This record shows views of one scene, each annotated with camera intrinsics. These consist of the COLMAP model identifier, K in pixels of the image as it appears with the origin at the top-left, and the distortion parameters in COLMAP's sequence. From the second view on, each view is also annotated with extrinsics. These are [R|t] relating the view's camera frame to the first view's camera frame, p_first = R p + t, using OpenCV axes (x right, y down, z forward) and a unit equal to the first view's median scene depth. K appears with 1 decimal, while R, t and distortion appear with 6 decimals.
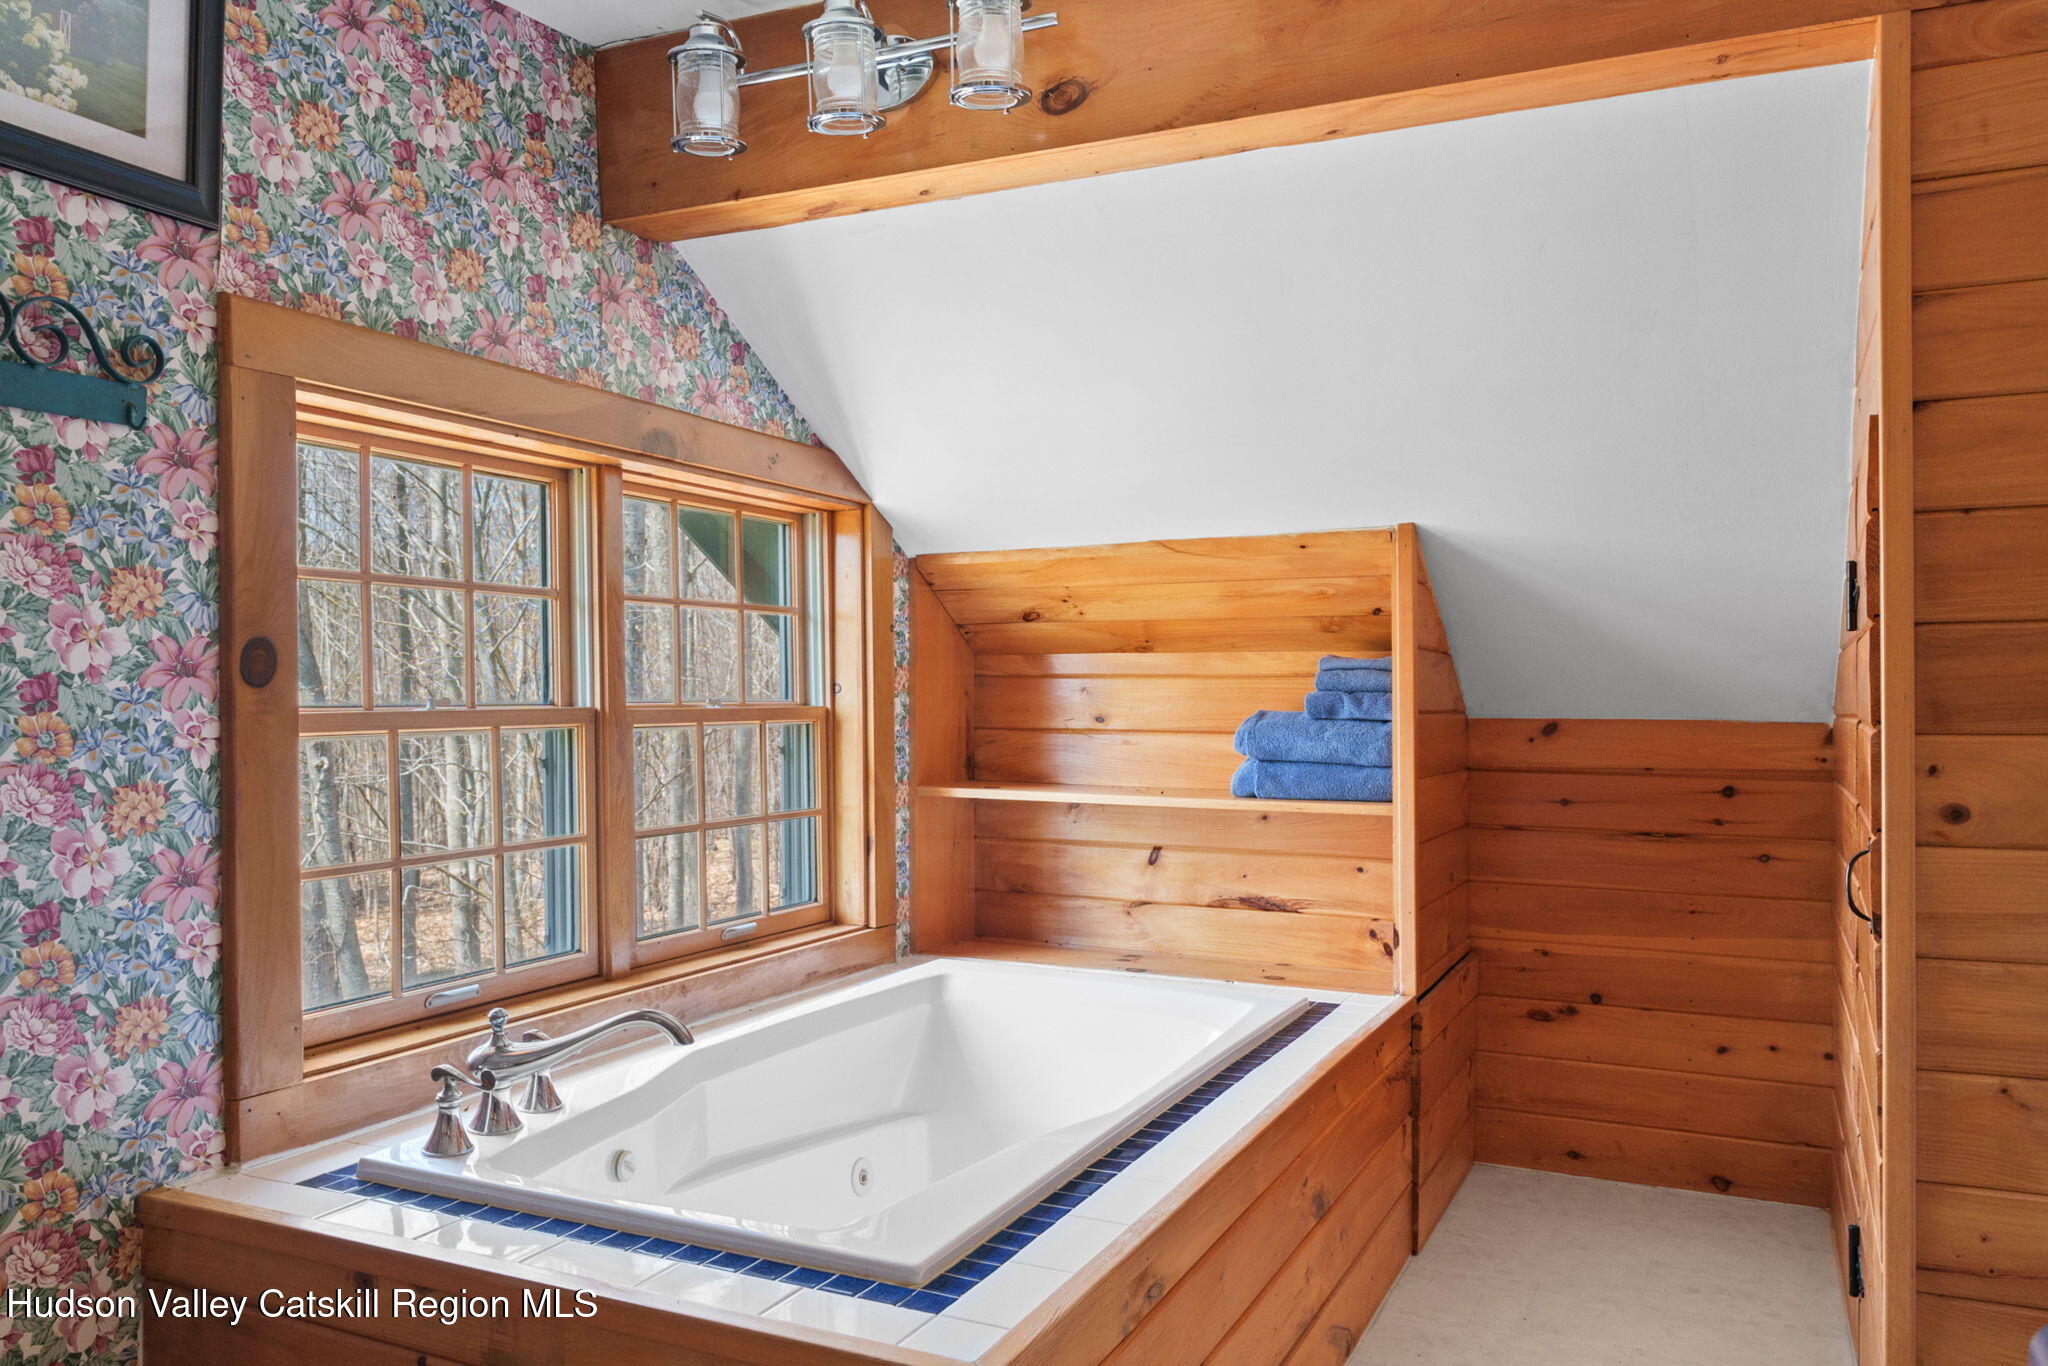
lens RADIAL K [[1521.0, 0, 1027.7], [0, 1521.0, 686.7], [0, 0, 1]] dist [0.002120, 0.005010]
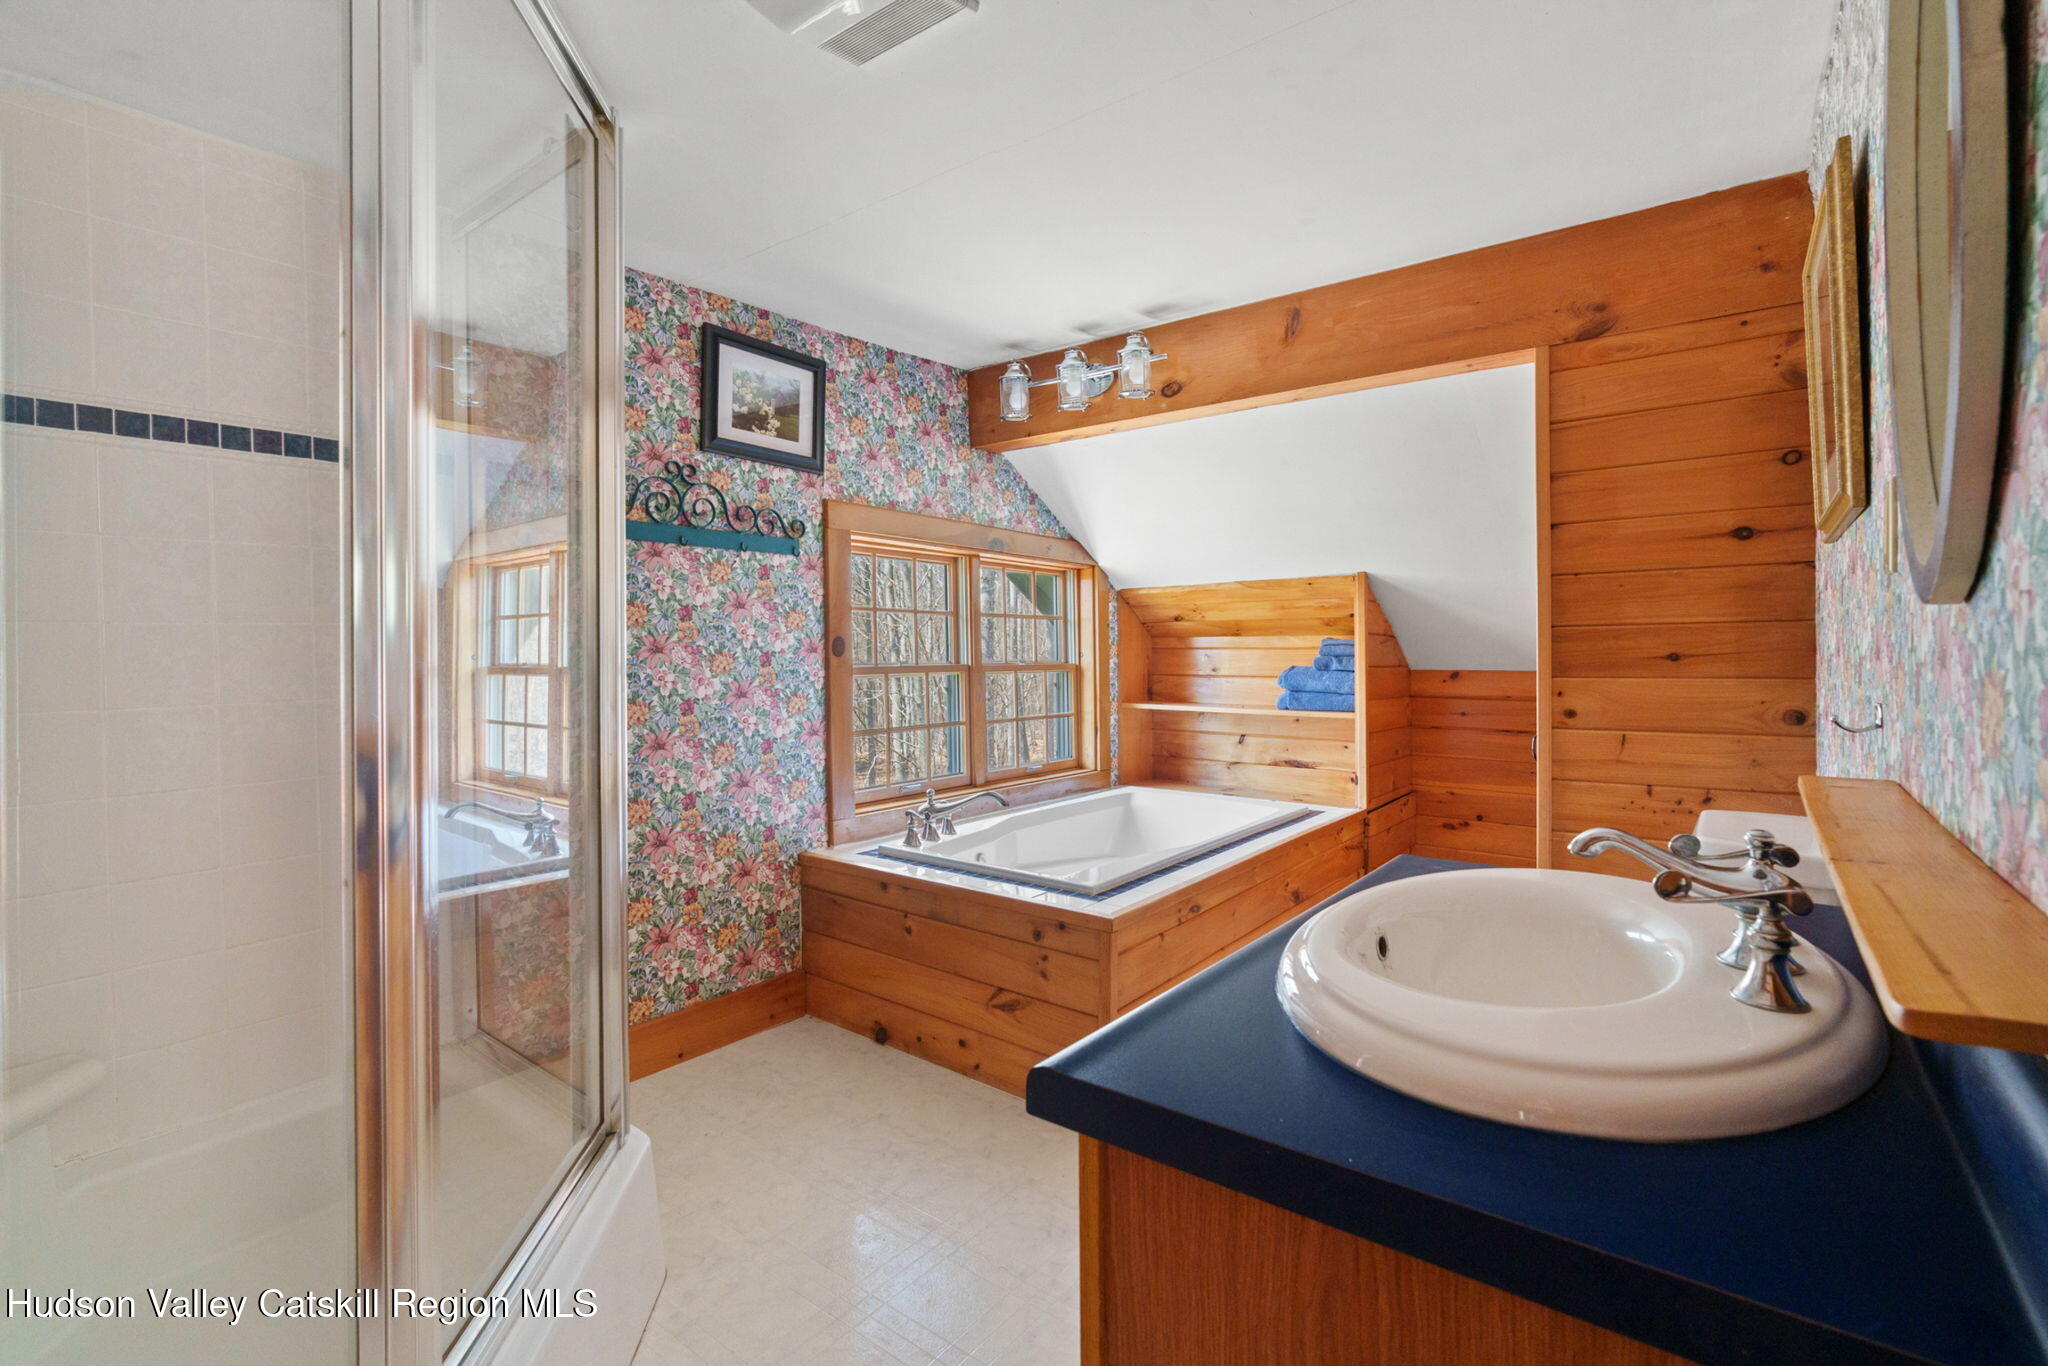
lens RADIAL K [[930.9, 0, 1028.9], [0, 930.9, 660.9], [0, 0, 1]] dist [-0.004855, 0.001650]
pose [[0.977490, -0.000682, -0.210981, 0.093902], [0.003130, 0.999932, 0.011272, -0.006826], [0.210958, -0.011679, 0.977425, -0.329198]]
